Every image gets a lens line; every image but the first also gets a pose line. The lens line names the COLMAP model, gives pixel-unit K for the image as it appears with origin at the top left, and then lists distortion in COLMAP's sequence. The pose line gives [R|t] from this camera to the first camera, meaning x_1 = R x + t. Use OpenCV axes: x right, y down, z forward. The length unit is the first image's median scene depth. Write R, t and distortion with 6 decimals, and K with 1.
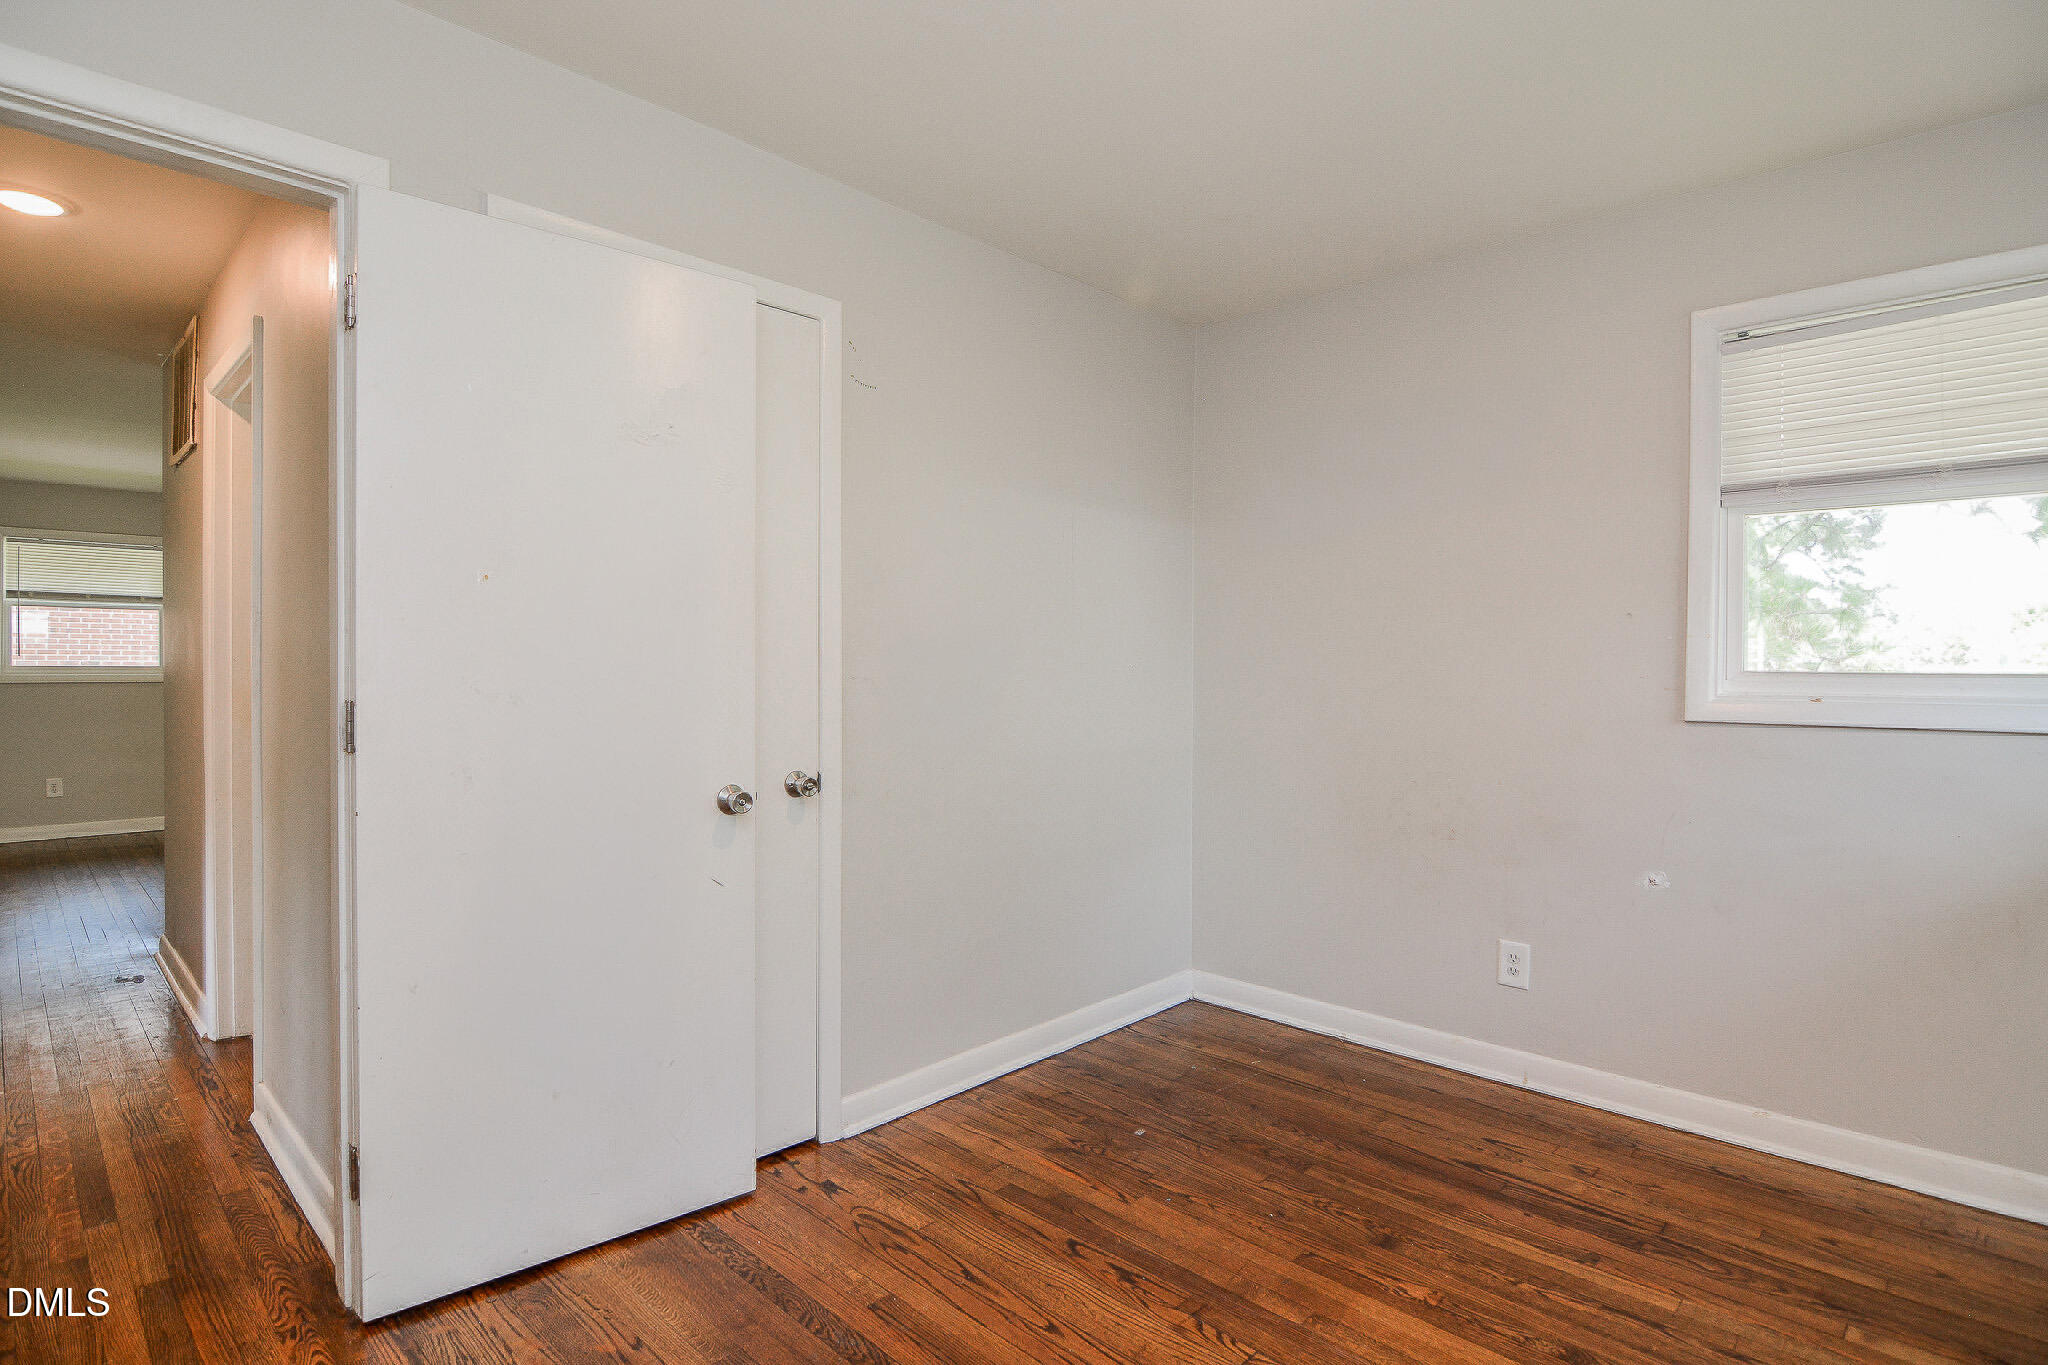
lens RADIAL K [[1013.2, 0, 1016.5], [0, 1013.2, 679.3], [0, 0, 1]] dist [-0.019598, -0.001410]
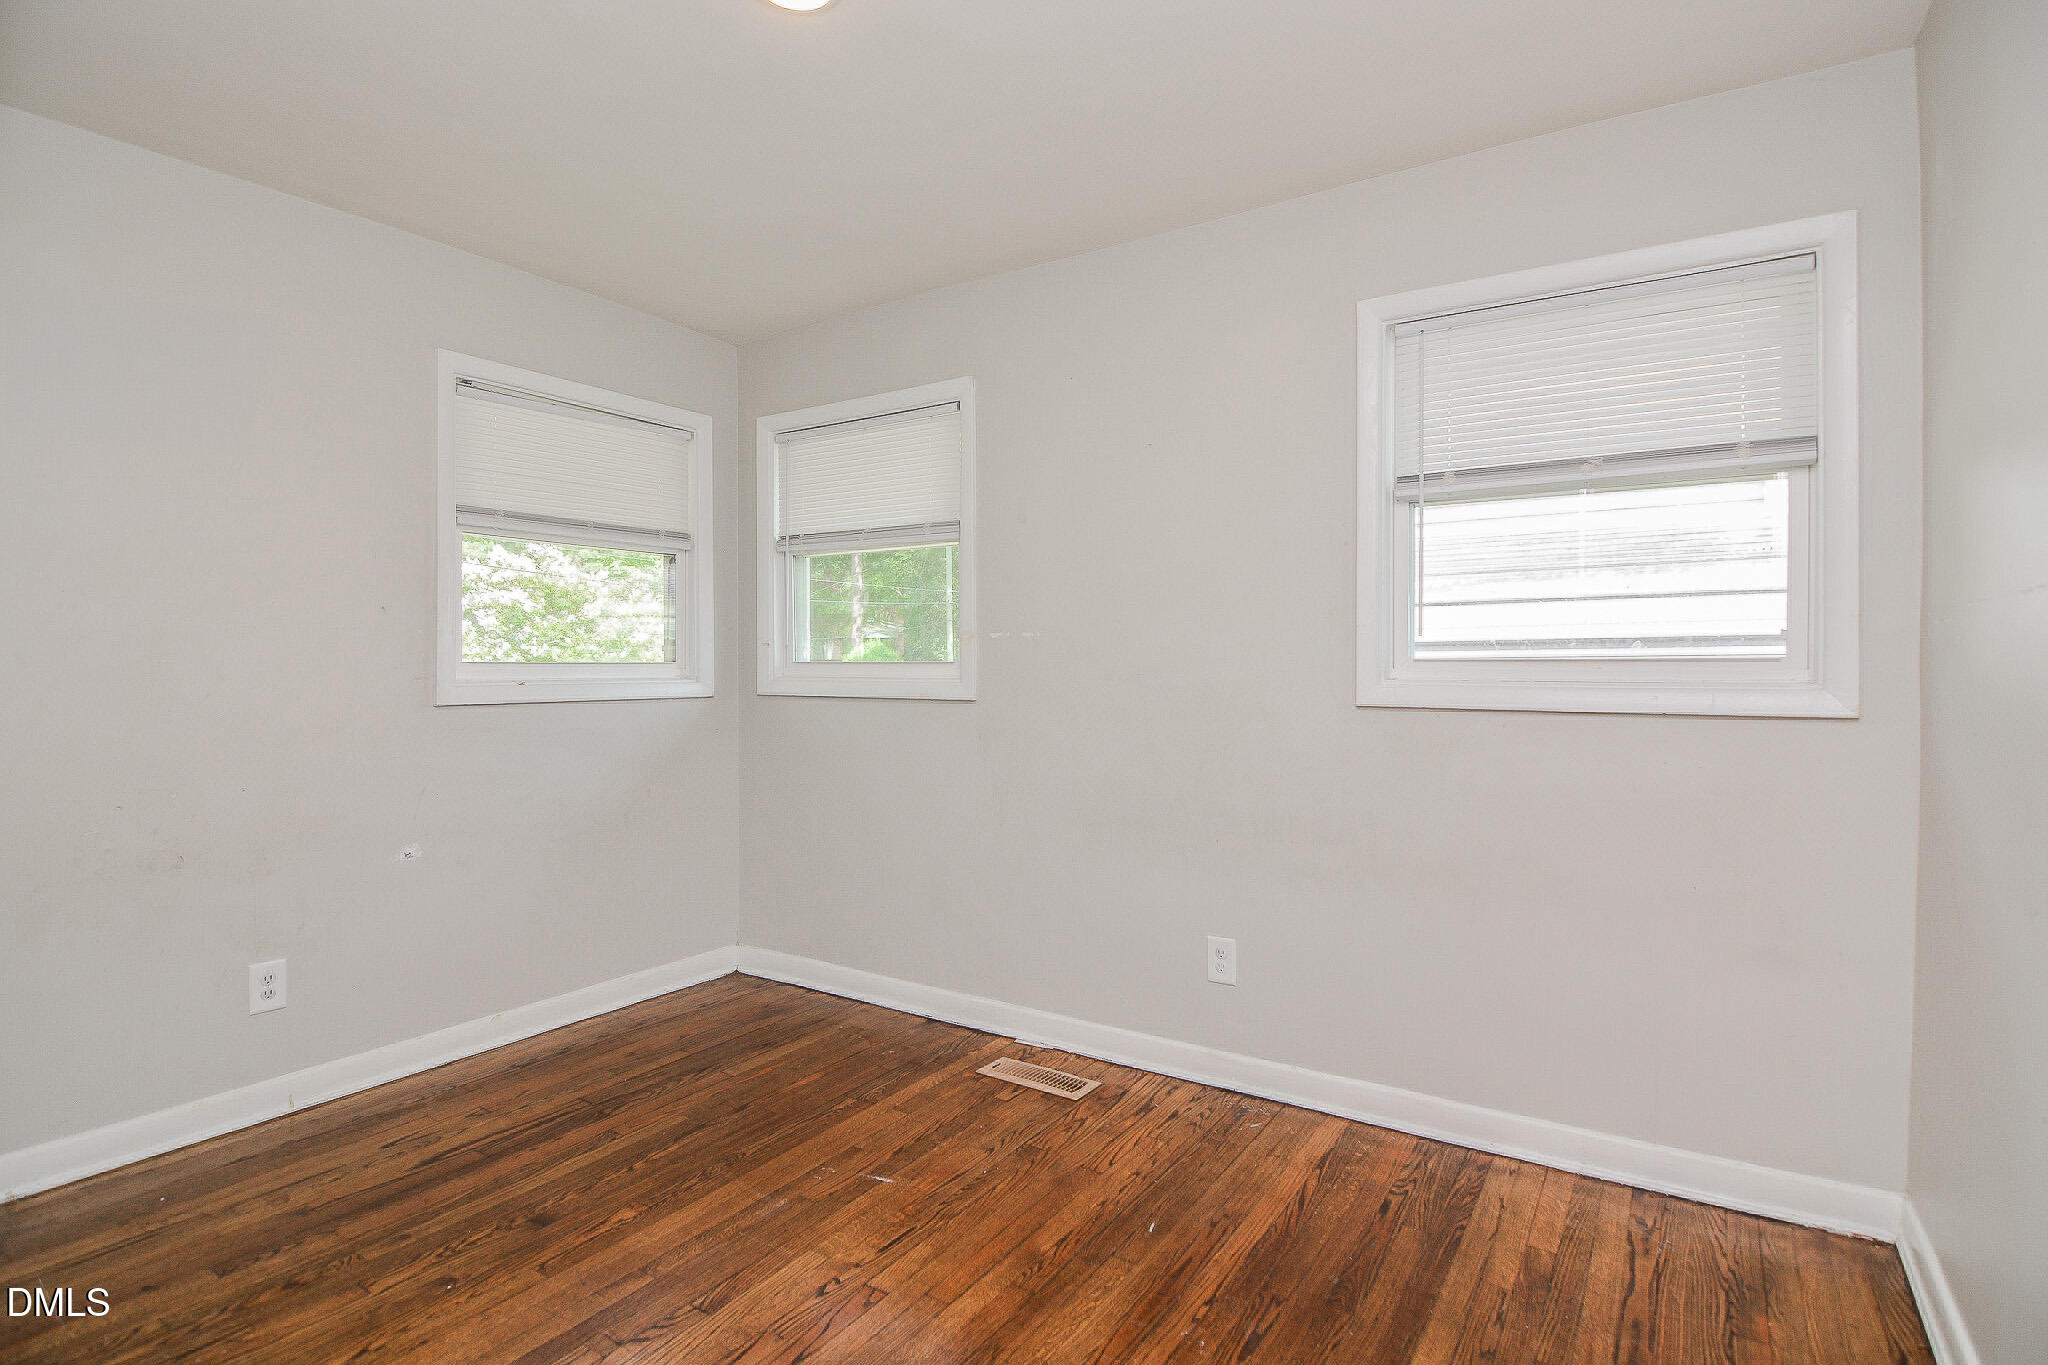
lens RADIAL K [[1013.2, 0, 1016.5], [0, 1013.2, 679.3], [0, 0, 1]] dist [-0.019598, -0.001410]
pose [[-0.193952, -0.016956, 0.980864, -0.635637], [0.006729, 0.999804, 0.018614, -0.005325], [-0.980988, 0.010210, -0.193800, 0.636876]]
